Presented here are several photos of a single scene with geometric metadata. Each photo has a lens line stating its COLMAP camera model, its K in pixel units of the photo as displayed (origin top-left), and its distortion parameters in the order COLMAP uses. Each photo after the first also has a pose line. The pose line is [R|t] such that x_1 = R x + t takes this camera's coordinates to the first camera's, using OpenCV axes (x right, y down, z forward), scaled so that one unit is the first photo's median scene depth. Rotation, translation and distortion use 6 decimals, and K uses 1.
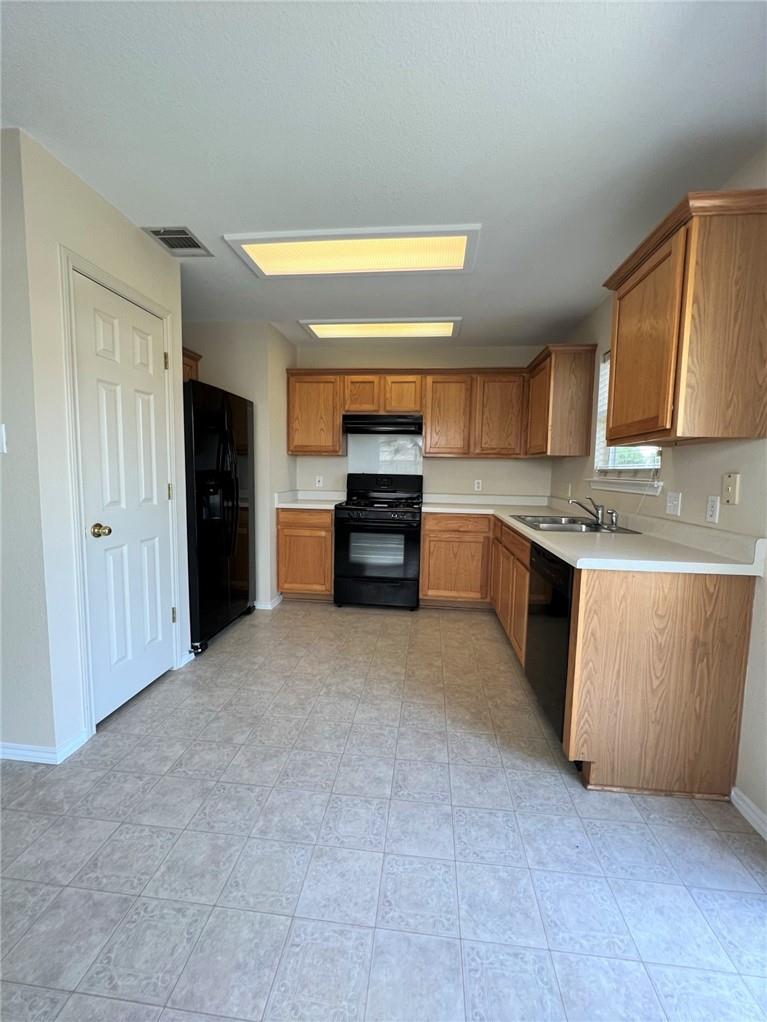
lens RADIAL K [[421.9, 0, 383.5], [0, 421.9, 511.0], [0, 0, 1]] dist [-0.001755, 0.000046]
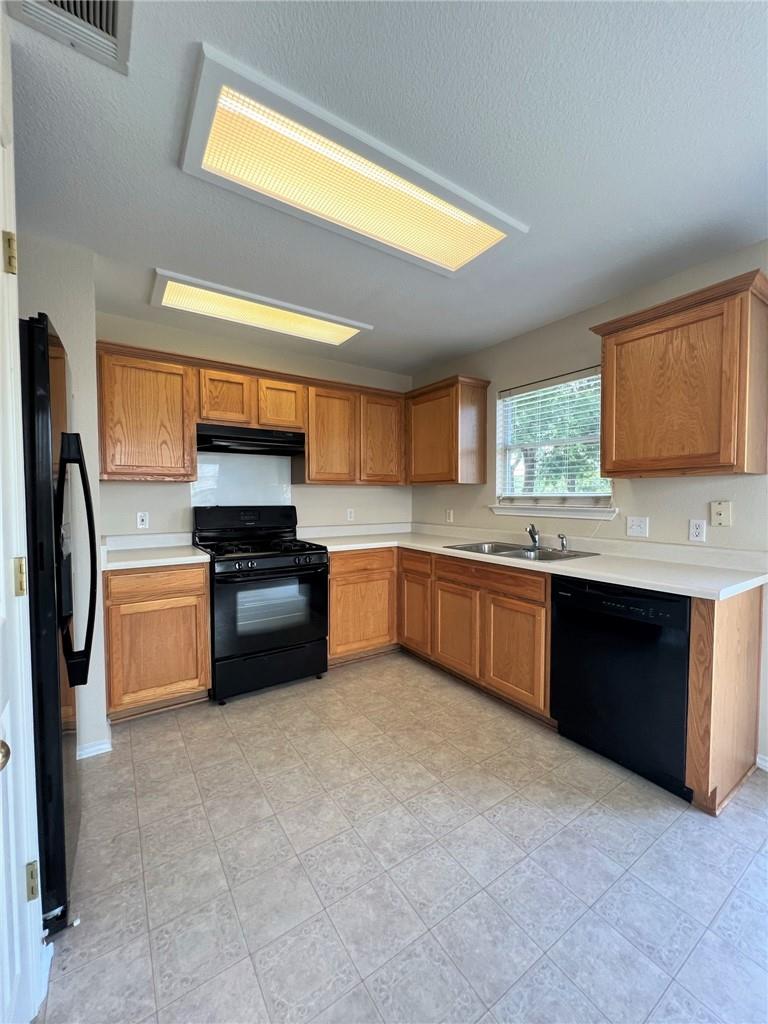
lens RADIAL K [[412.4, 0, 384.0], [0, 412.4, 512.0], [0, 0, 1]] dist [-0.001050, 0.000980]
pose [[0.765565, -0.043190, 0.641907, -0.321640], [0.075683, 0.996862, -0.023190, -0.046313], [-0.638891, 0.066335, 0.766432, 0.310528]]
